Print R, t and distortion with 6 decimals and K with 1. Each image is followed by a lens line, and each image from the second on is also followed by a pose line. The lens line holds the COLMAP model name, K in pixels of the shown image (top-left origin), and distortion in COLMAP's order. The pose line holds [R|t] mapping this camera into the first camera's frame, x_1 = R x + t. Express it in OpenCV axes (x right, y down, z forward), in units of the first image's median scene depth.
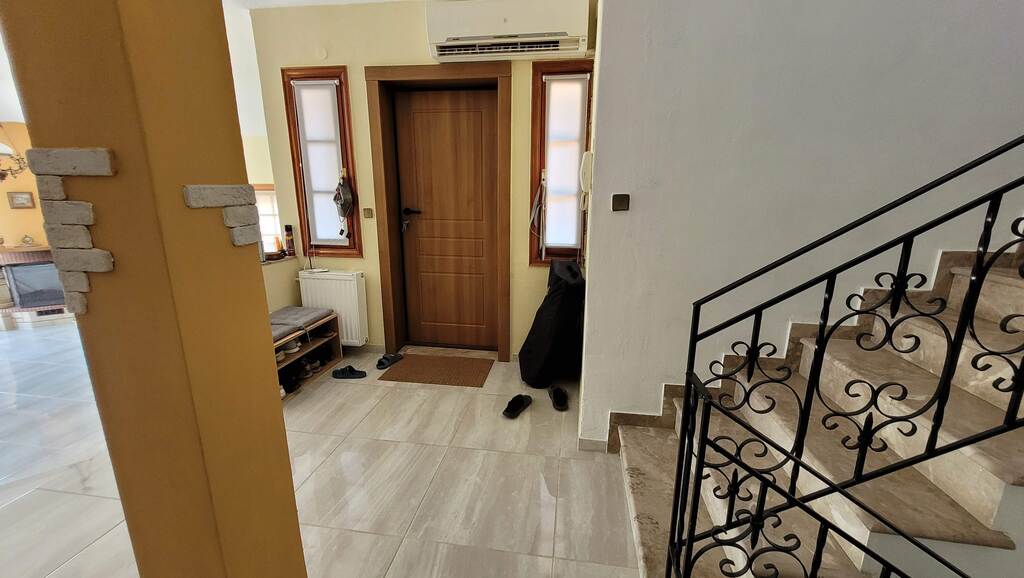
lens RADIAL K [[404.6, 0, 511.8], [0, 404.6, 289.4], [0, 0, 1]] dist [0.001975, -0.000348]
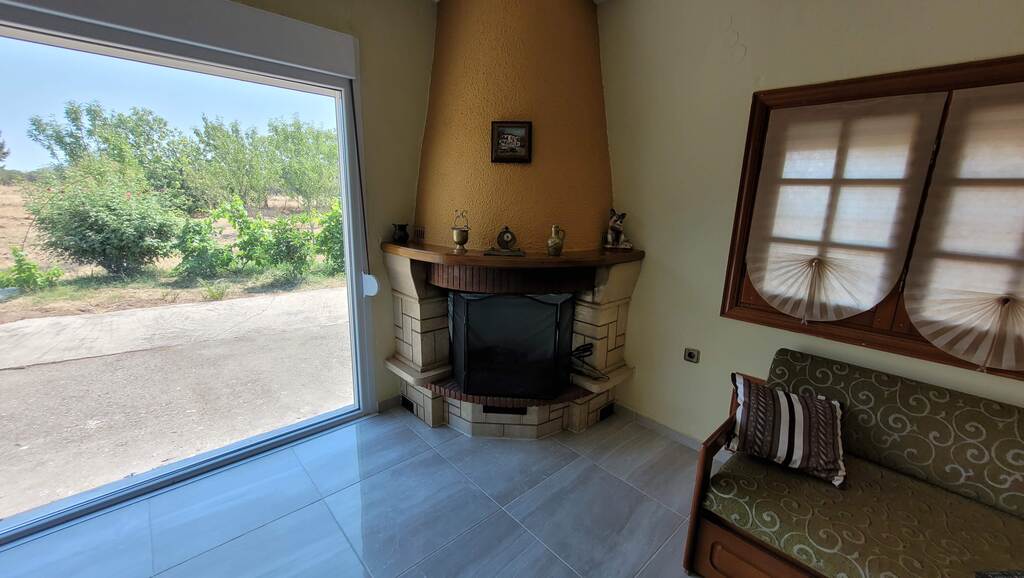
lens RADIAL K [[404.6, 0, 511.4], [0, 404.6, 289.2], [0, 0, 1]] dist [0.001975, -0.000348]
pose [[0.785058, 0.154770, -0.599775, -0.935122], [-0.171328, 0.984761, 0.029859, -0.084840], [0.595256, 0.079317, 0.799612, 0.681471]]
